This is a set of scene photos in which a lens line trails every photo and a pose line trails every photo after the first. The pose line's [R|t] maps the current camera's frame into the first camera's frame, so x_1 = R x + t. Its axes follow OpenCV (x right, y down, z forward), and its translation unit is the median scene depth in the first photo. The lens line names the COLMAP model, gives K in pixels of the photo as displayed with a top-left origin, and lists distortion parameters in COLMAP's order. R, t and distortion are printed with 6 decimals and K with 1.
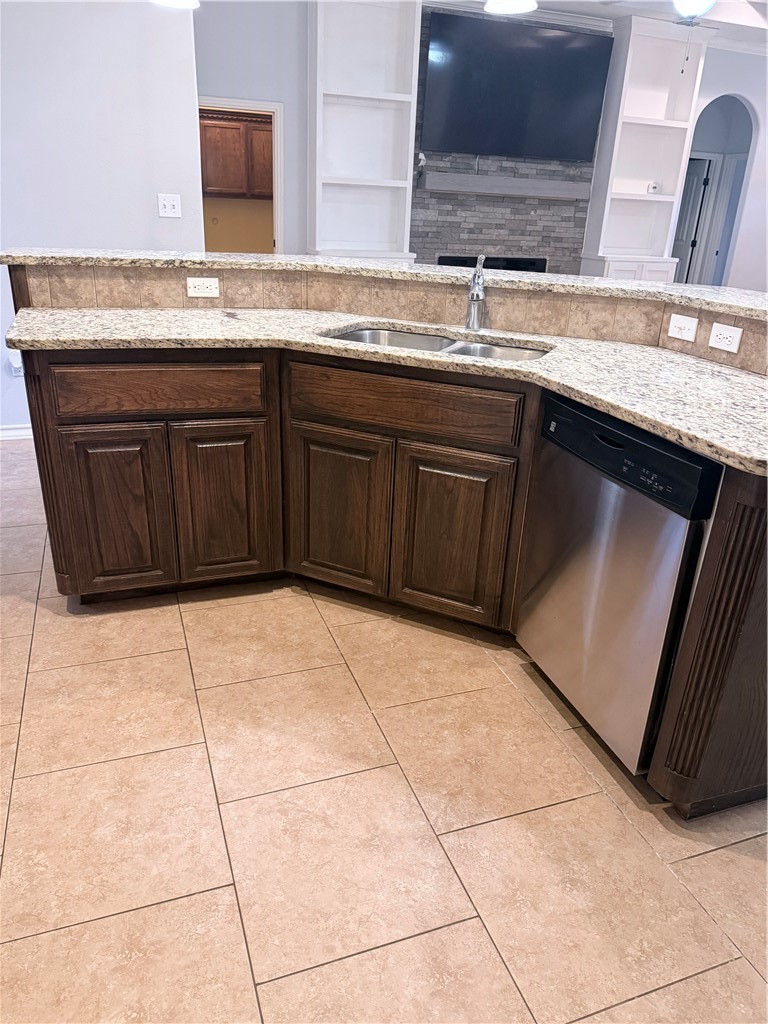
lens RADIAL K [[716.8, 0, 385.6], [0, 716.8, 505.8], [0, 0, 1]] dist [0.049286, -0.073573]
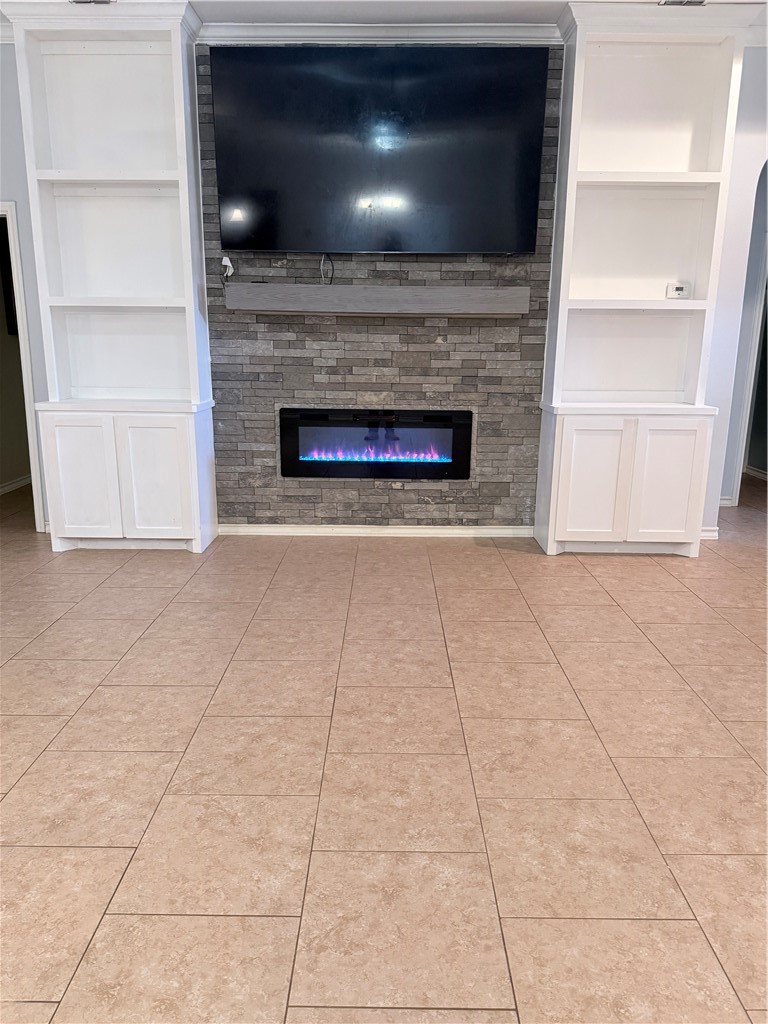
lens RADIAL K [[716.8, 0, 383.4], [0, 716.8, 520.5], [0, 0, 1]] dist [0.049286, -0.073573]
pose [[0.936342, 0.044930, -0.348201, 0.381562], [-0.102895, 0.983347, -0.149806, -0.160940], [0.335672, 0.176098, 0.925372, 0.452607]]
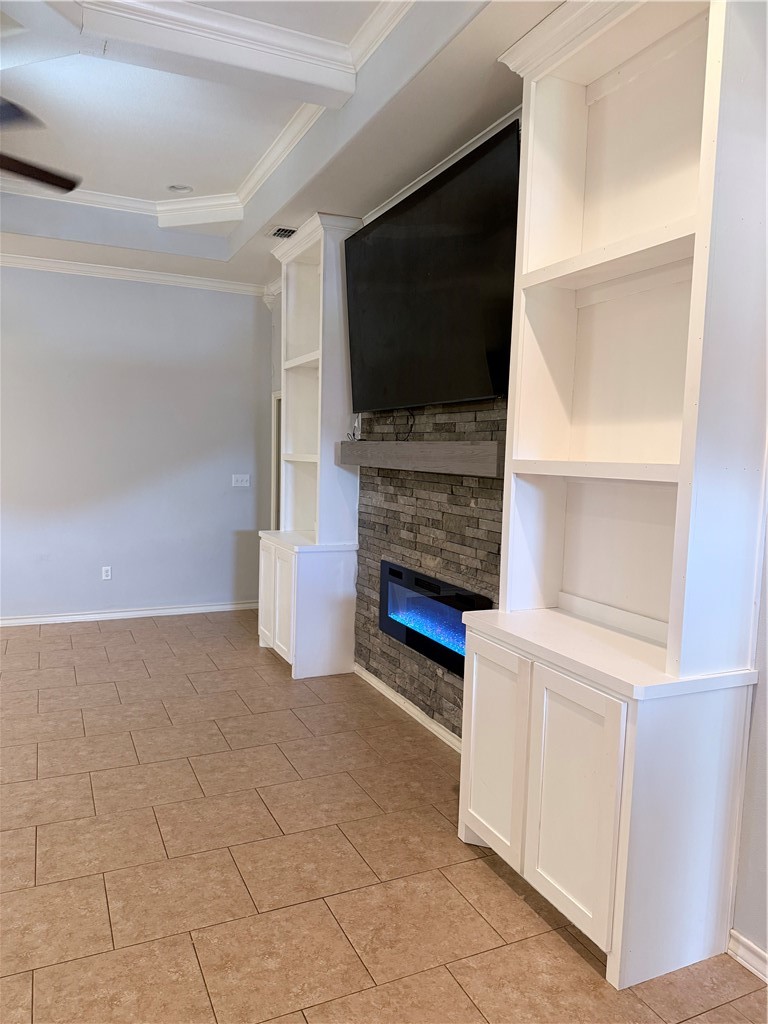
lens RADIAL K [[716.8, 0, 371.7], [0, 716.8, 481.0], [0, 0, 1]] dist [0.049286, -0.073573]
pose [[0.084406, -0.005520, -0.996416, 0.687817], [-0.406083, 0.912984, -0.039457, -0.376334], [0.909930, 0.407958, 0.074820, 0.904873]]
